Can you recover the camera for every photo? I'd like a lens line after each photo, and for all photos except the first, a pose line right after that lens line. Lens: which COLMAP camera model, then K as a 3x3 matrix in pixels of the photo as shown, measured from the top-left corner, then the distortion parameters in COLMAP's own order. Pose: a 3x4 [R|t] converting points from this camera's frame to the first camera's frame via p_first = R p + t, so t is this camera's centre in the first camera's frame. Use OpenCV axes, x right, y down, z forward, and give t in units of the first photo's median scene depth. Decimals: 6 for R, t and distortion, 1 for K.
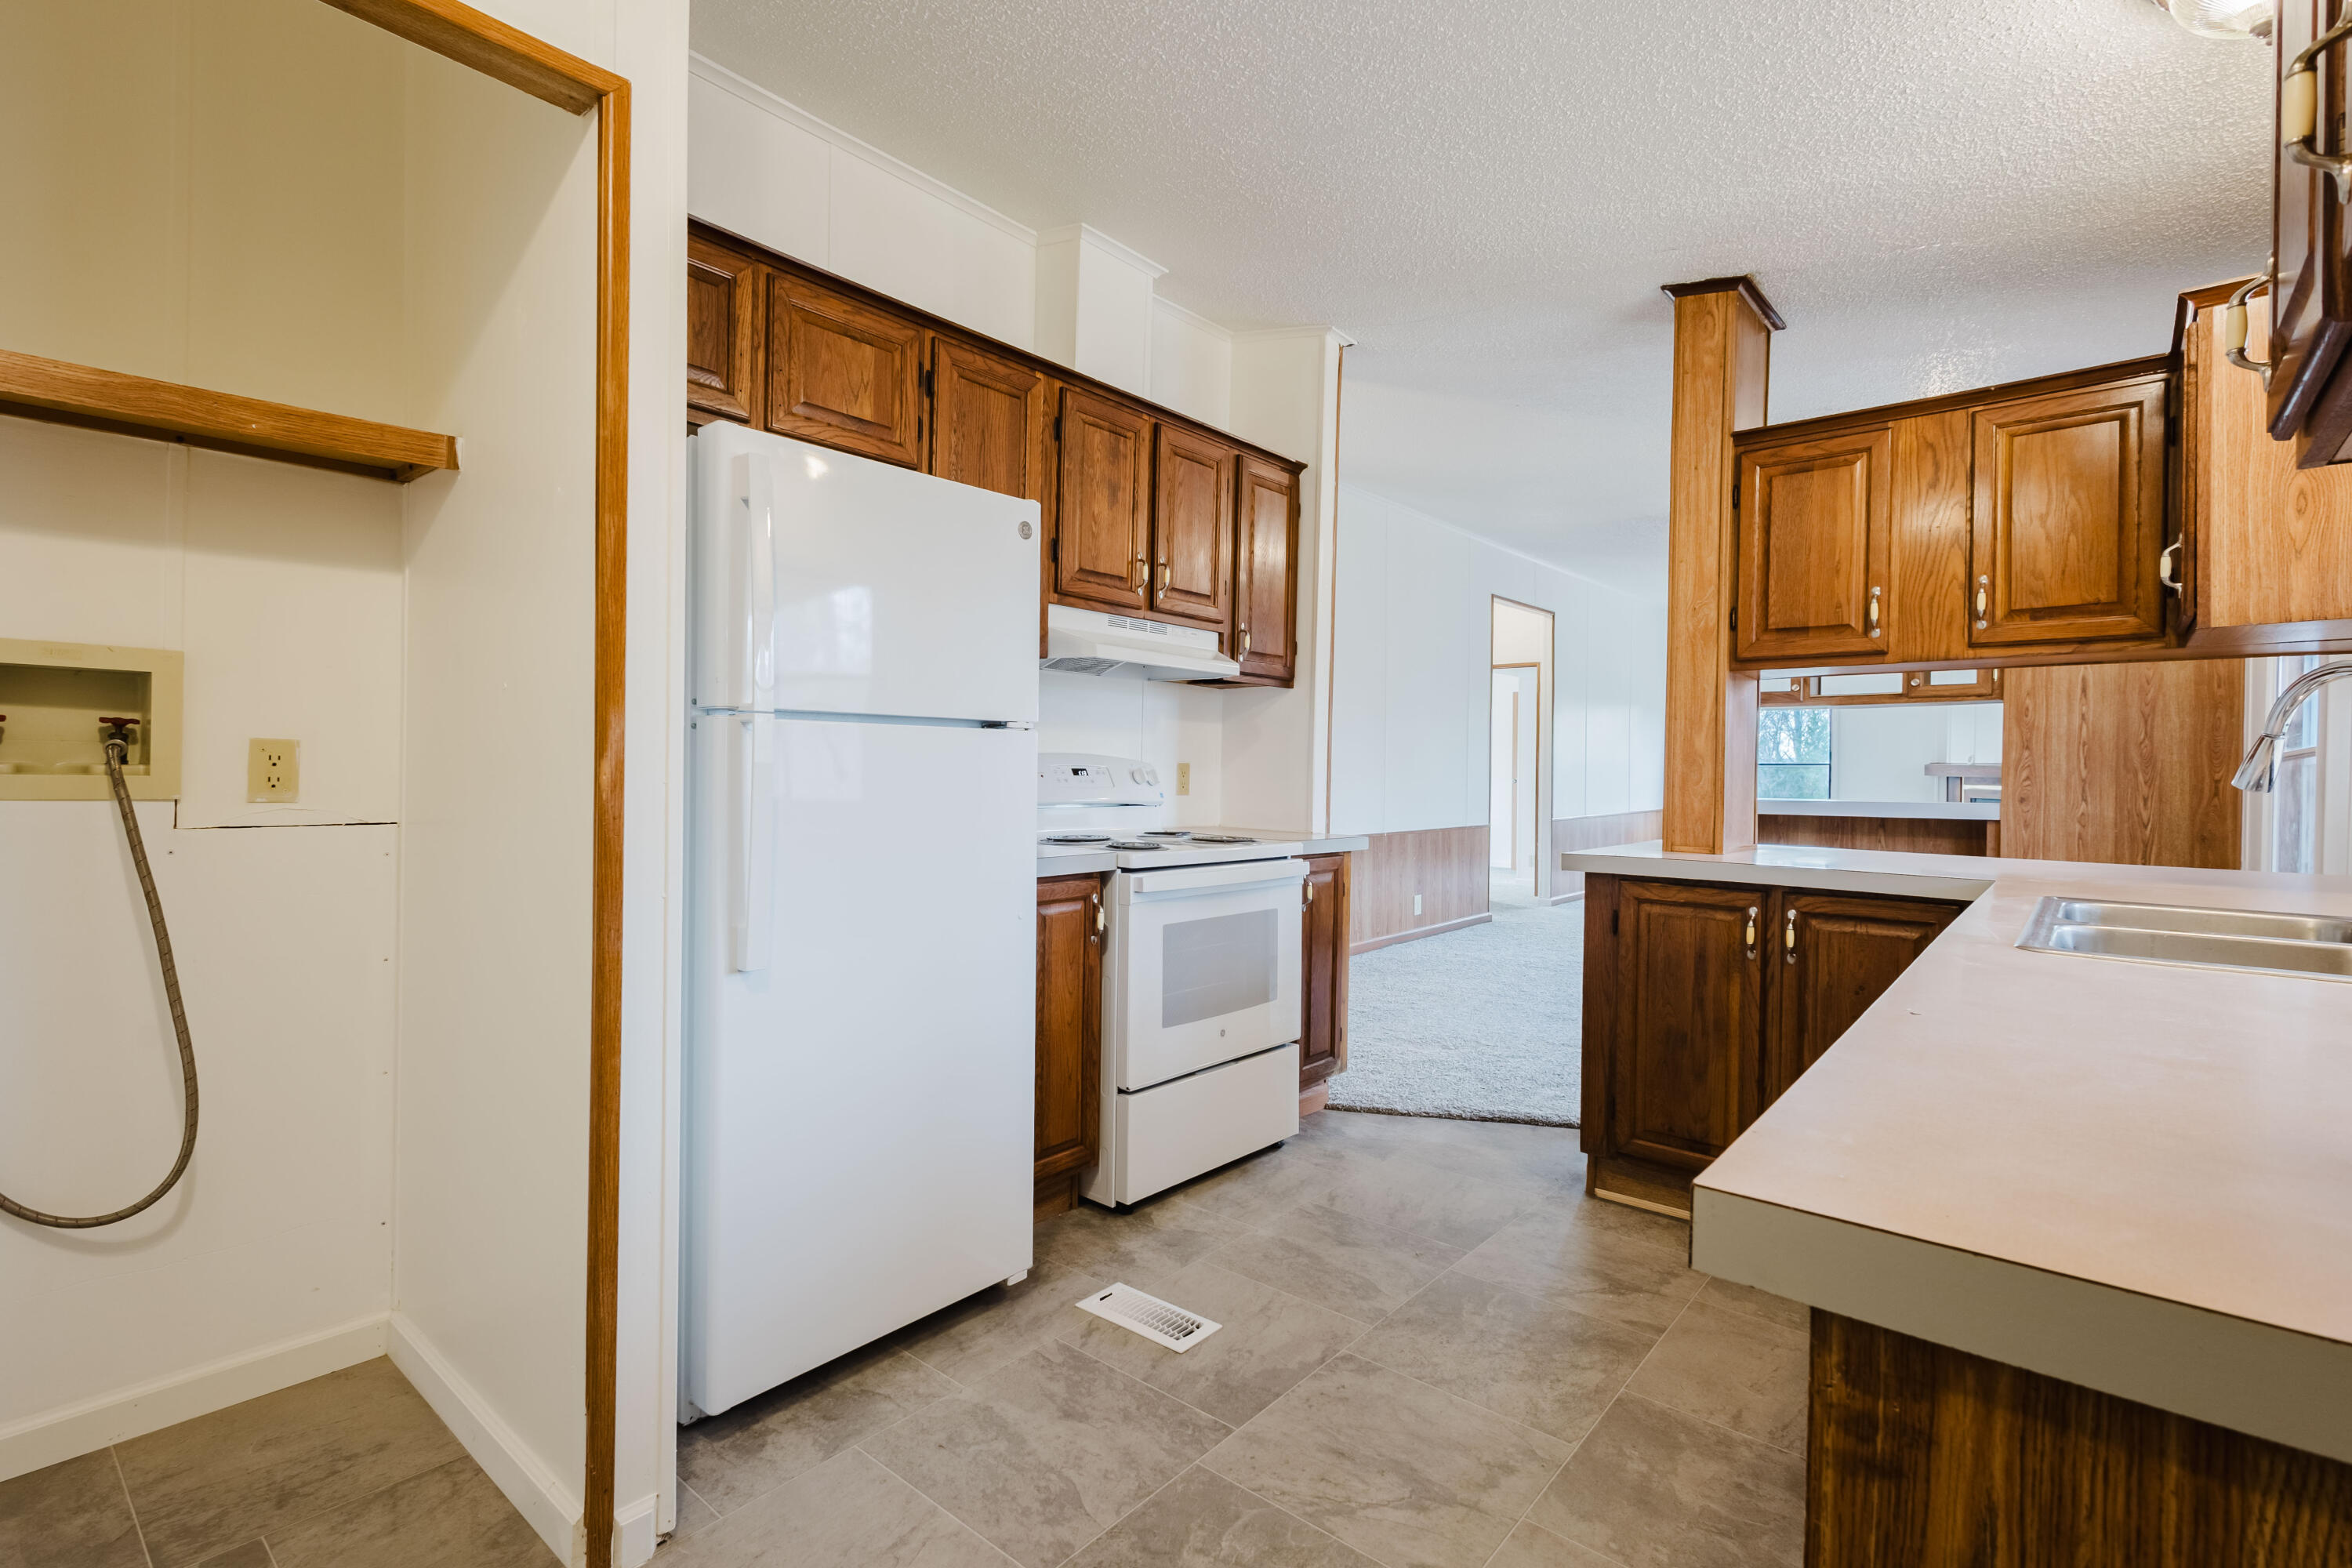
lens RADIAL K [[1074.8, 0, 1174.3], [0, 1074.8, 786.2], [0, 0, 1]] dist [0.004530, 0.000425]
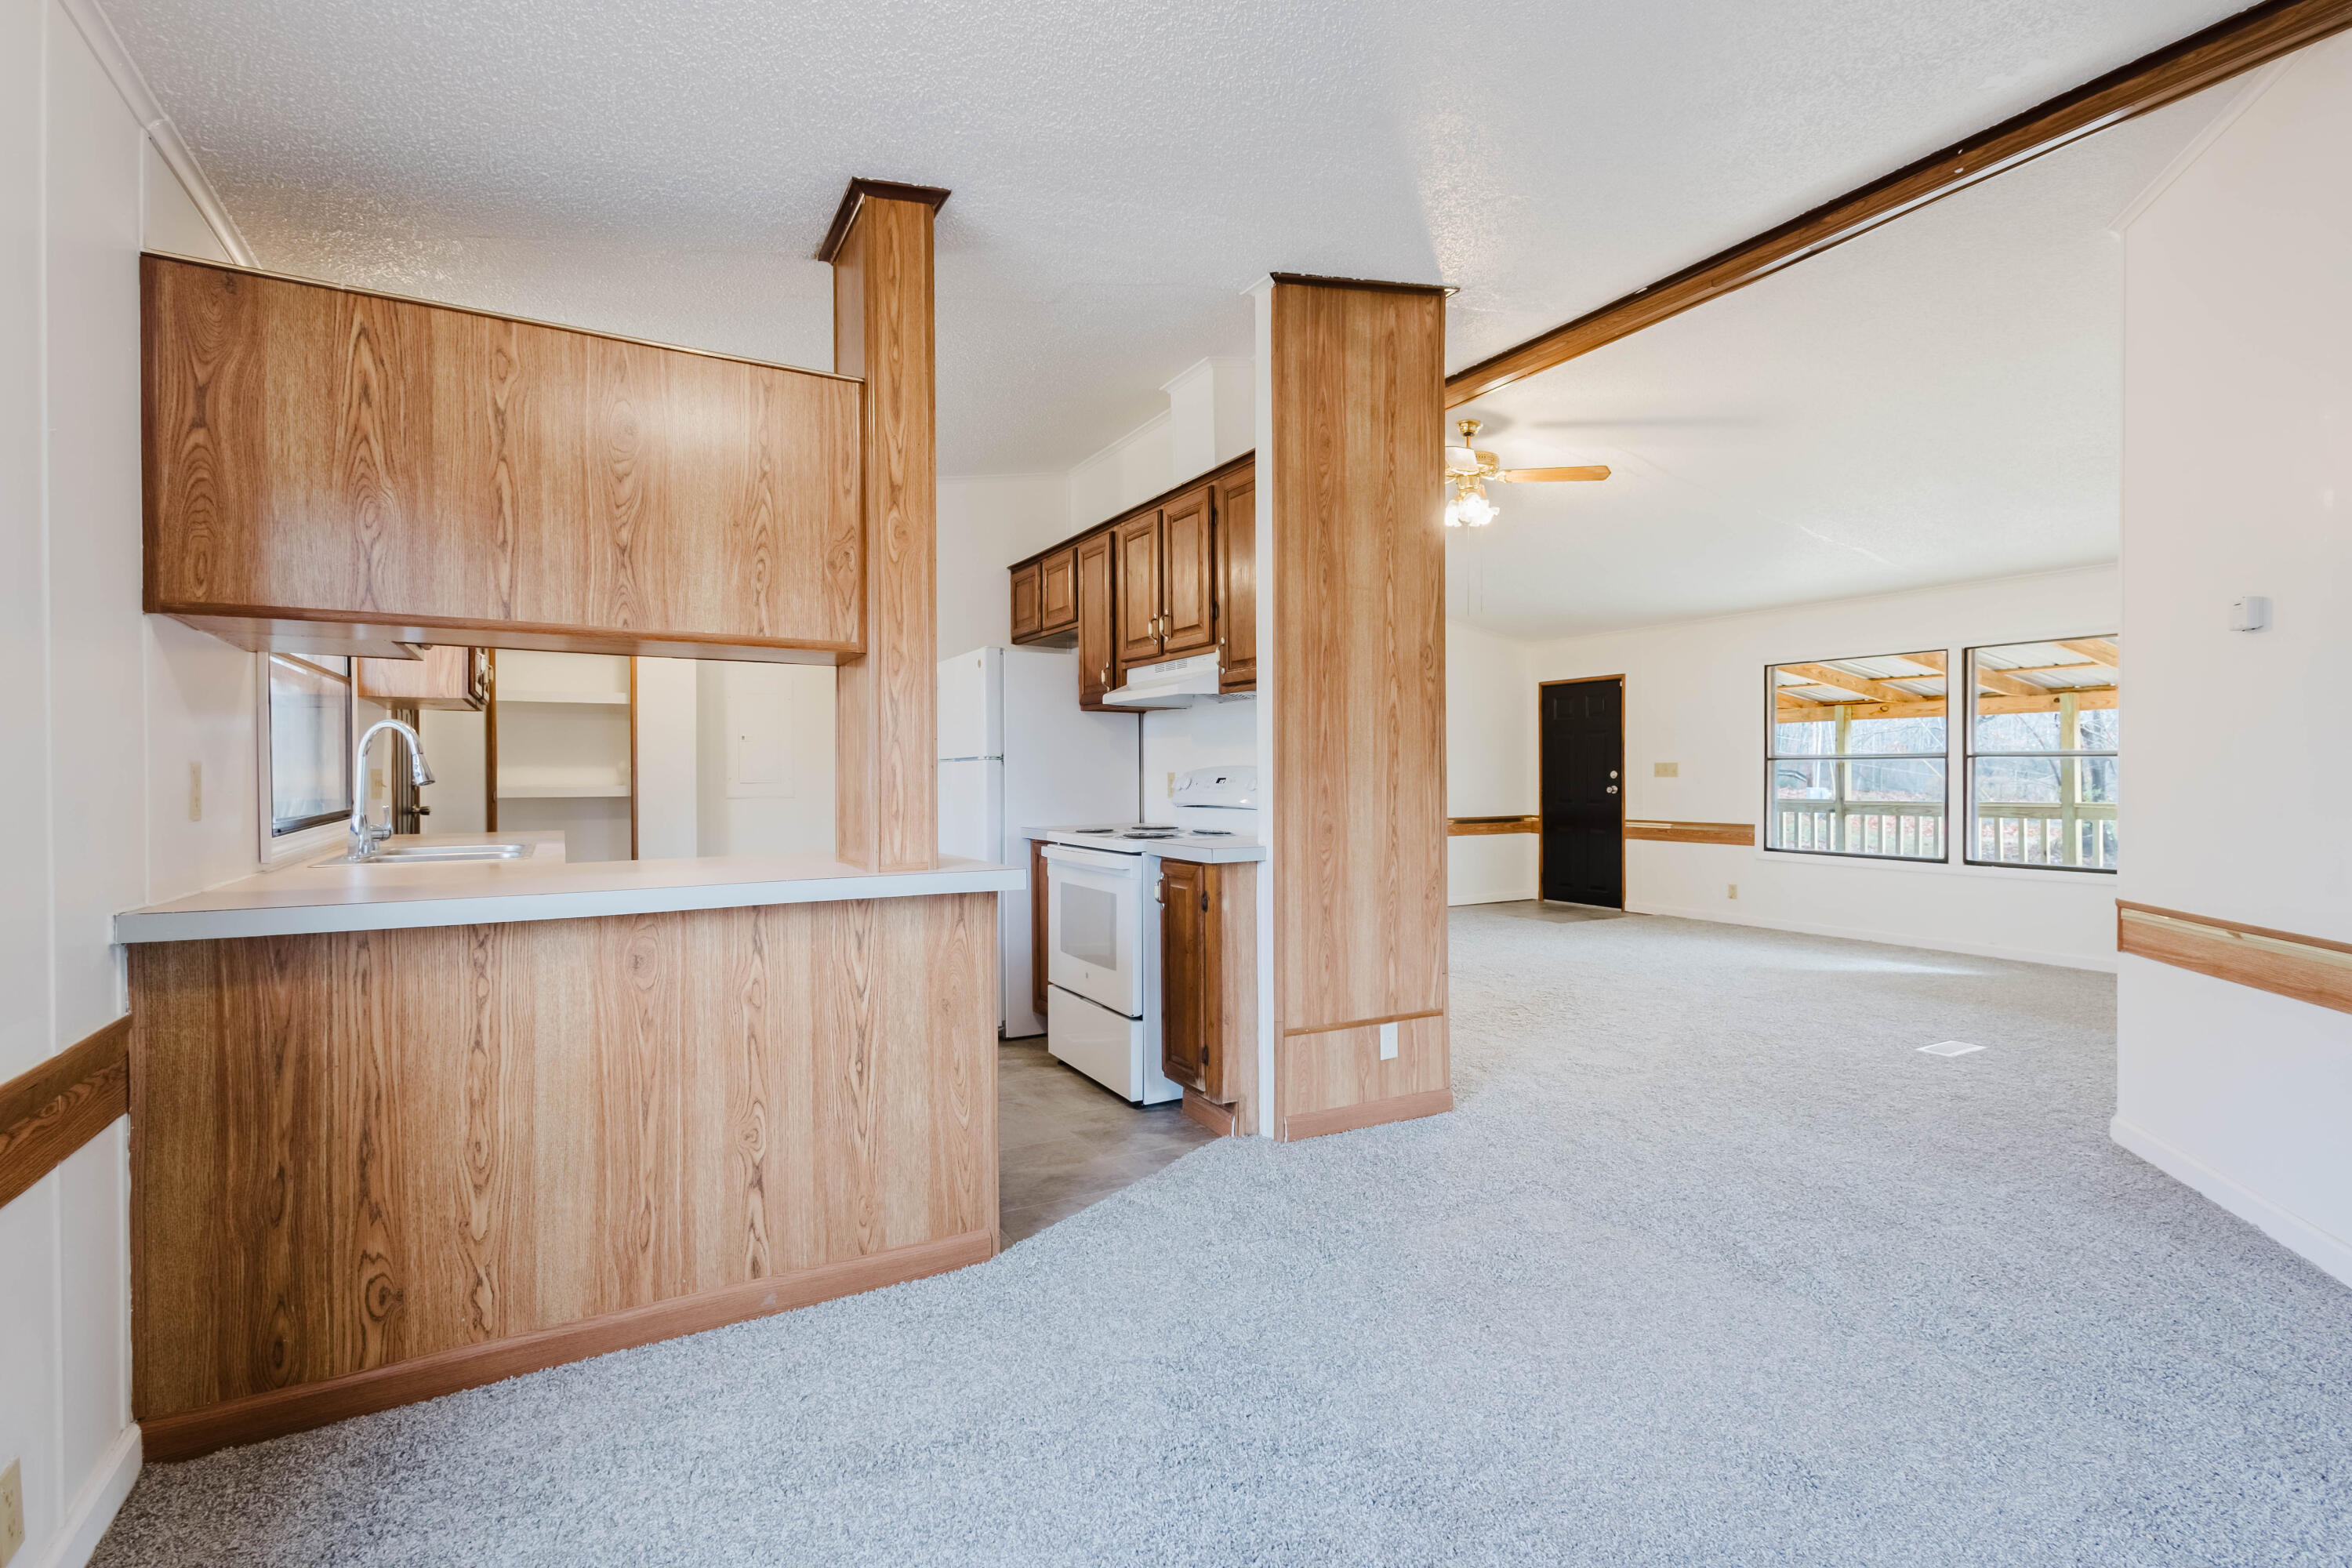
lens RADIAL K [[1074.8, 0, 1180.1], [0, 1074.8, 774.5], [0, 0, 1]] dist [0.004530, 0.000425]
pose [[-0.341192, -0.011014, -0.939929, 1.834195], [-0.009001, 0.999924, -0.008450, -0.014534], [0.939951, 0.005577, -0.341265, 2.269234]]
